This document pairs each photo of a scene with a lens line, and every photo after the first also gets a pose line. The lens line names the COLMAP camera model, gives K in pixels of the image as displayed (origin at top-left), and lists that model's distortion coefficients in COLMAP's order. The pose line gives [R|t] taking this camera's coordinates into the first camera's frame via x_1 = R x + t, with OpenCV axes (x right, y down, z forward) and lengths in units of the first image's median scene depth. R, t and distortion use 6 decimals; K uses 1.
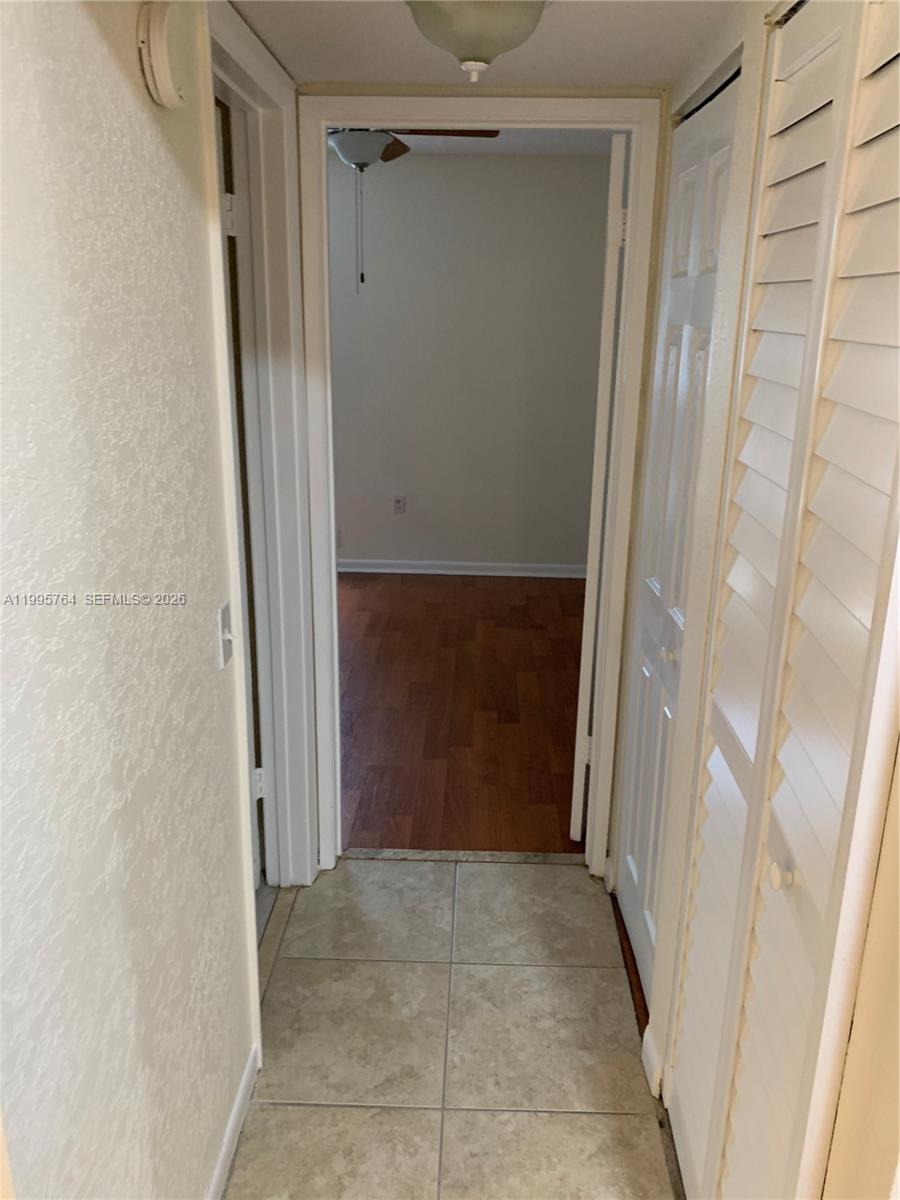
lens RADIAL K [[941.3, 0, 450.0], [0, 941.3, 600.0], [0, 0, 1]] dist [0.057391, -0.002603]
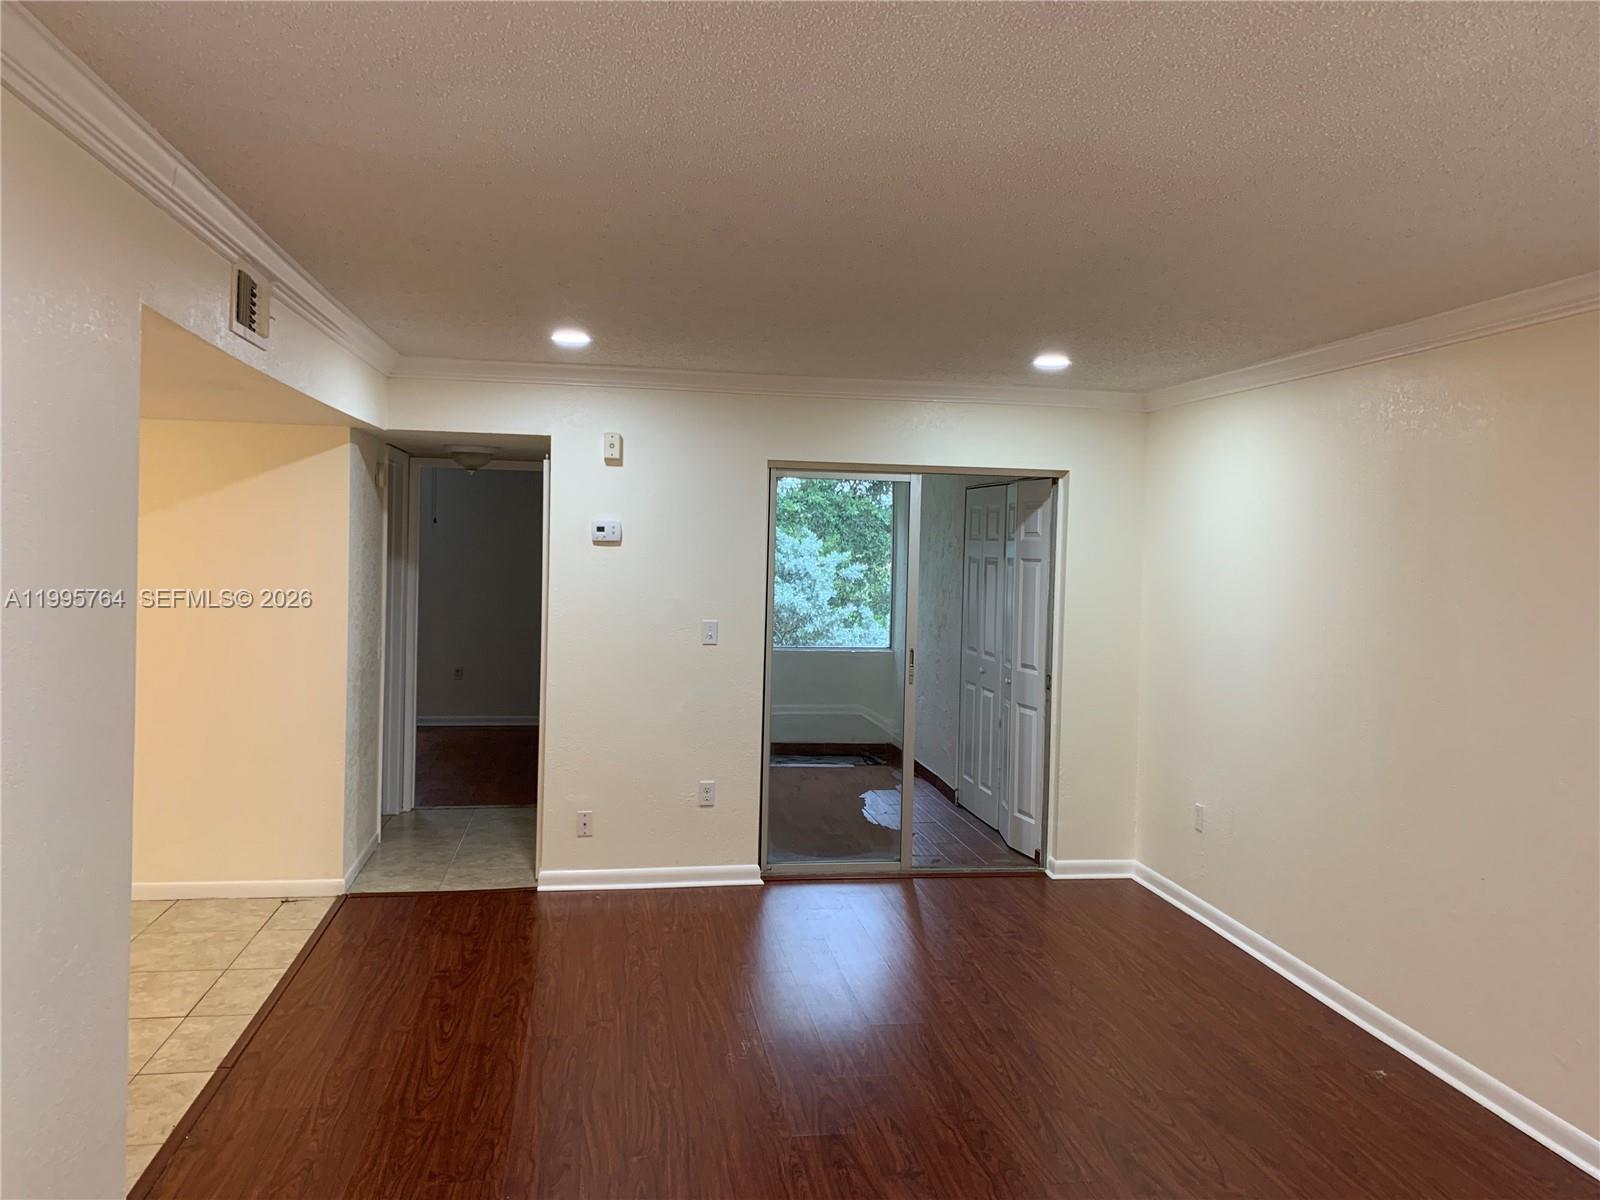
lens RADIAL K [[1212.3, 0, 800.0], [0, 1212.3, 600.0], [0, 0, 1]] dist [0.113723, -0.002331]
pose [[0.979644, 0.004938, 0.200684, 0.154722], [0.047926, 0.965036, -0.257698, 0.554446], [-0.194940, 0.262070, 0.945155, -1.687117]]
